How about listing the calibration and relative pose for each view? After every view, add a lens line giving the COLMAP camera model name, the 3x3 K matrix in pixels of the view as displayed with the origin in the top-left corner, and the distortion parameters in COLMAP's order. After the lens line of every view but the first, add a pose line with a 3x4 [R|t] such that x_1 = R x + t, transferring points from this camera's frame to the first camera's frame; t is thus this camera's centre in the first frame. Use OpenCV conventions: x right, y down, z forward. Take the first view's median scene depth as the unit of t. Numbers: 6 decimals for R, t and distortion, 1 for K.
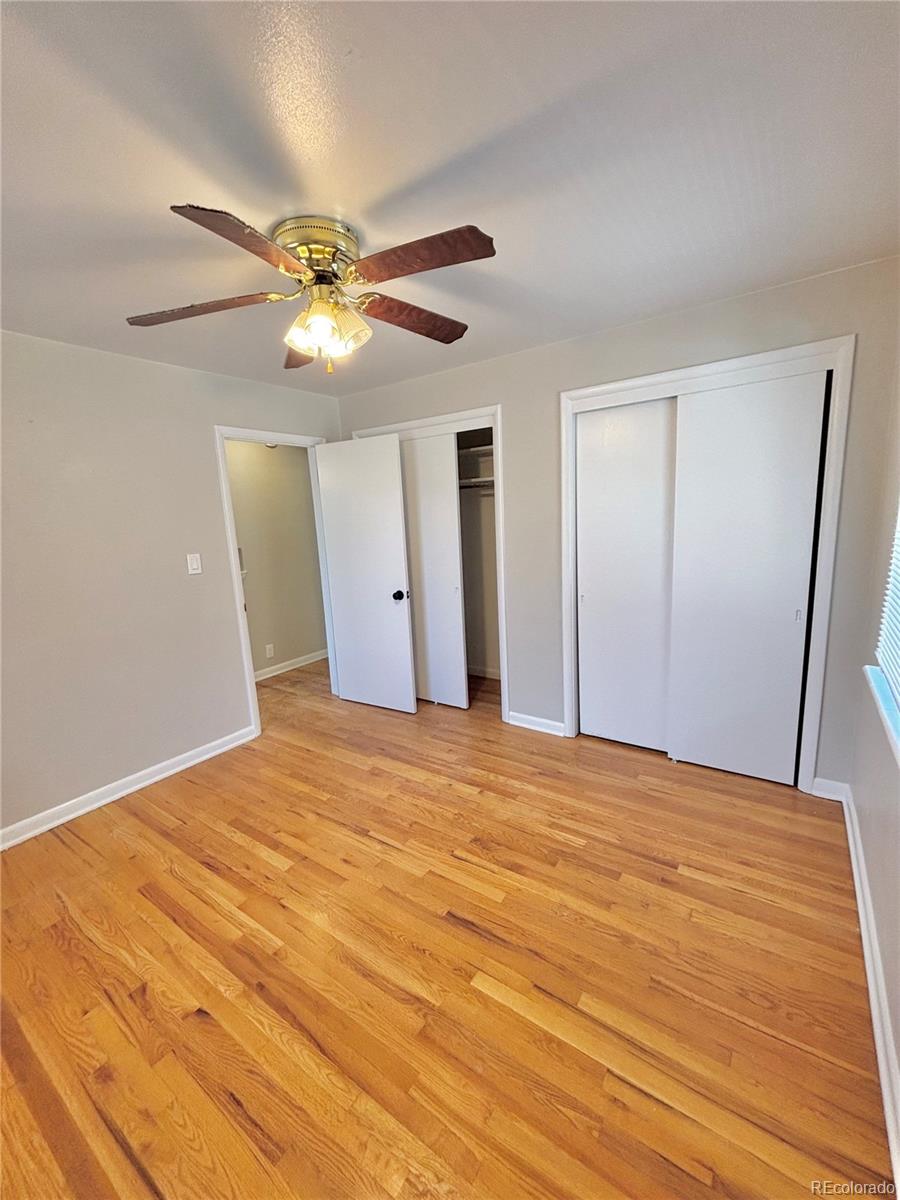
lens RADIAL K [[486.0, 0, 450.7], [0, 486.0, 596.0], [0, 0, 1]] dist [-0.006398, -0.000203]
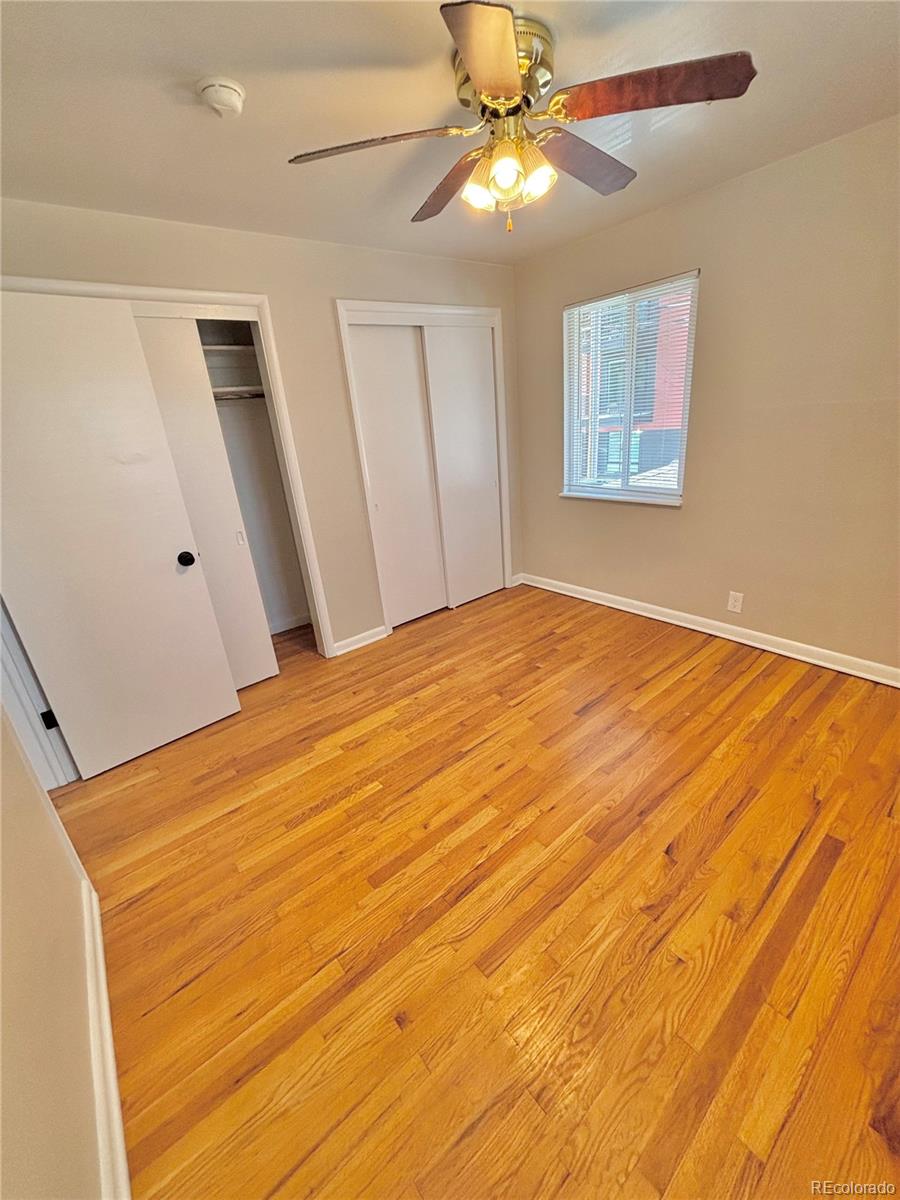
lens RADIAL K [[483.7, 0, 450.0], [0, 483.7, 600.0], [0, 0, 1]] dist [-0.000449, -0.000338]
pose [[0.280752, -0.322196, 0.904084, -0.927214], [0.241720, 0.935343, 0.258272, -0.051837], [-0.928843, 0.146025, 0.340481, 0.629823]]
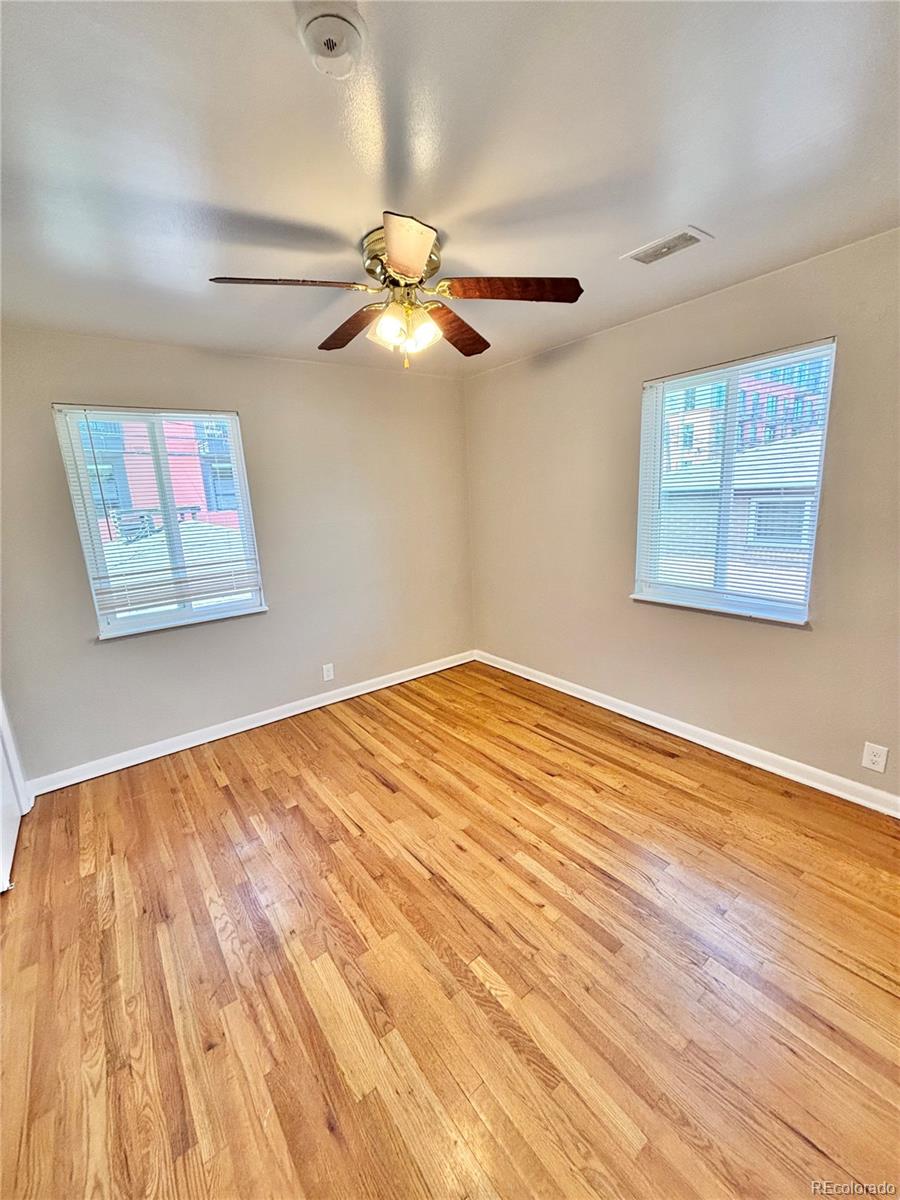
lens RADIAL K [[487.9, 0, 450.0], [0, 487.9, 600.0], [0, 0, 1]] dist [0.000667, 0.000106]
pose [[-0.943997, 0.026625, 0.328879, -0.481599], [0.153813, 0.917323, 0.367233, -0.258751], [-0.291911, 0.397253, -0.870045, 1.496495]]
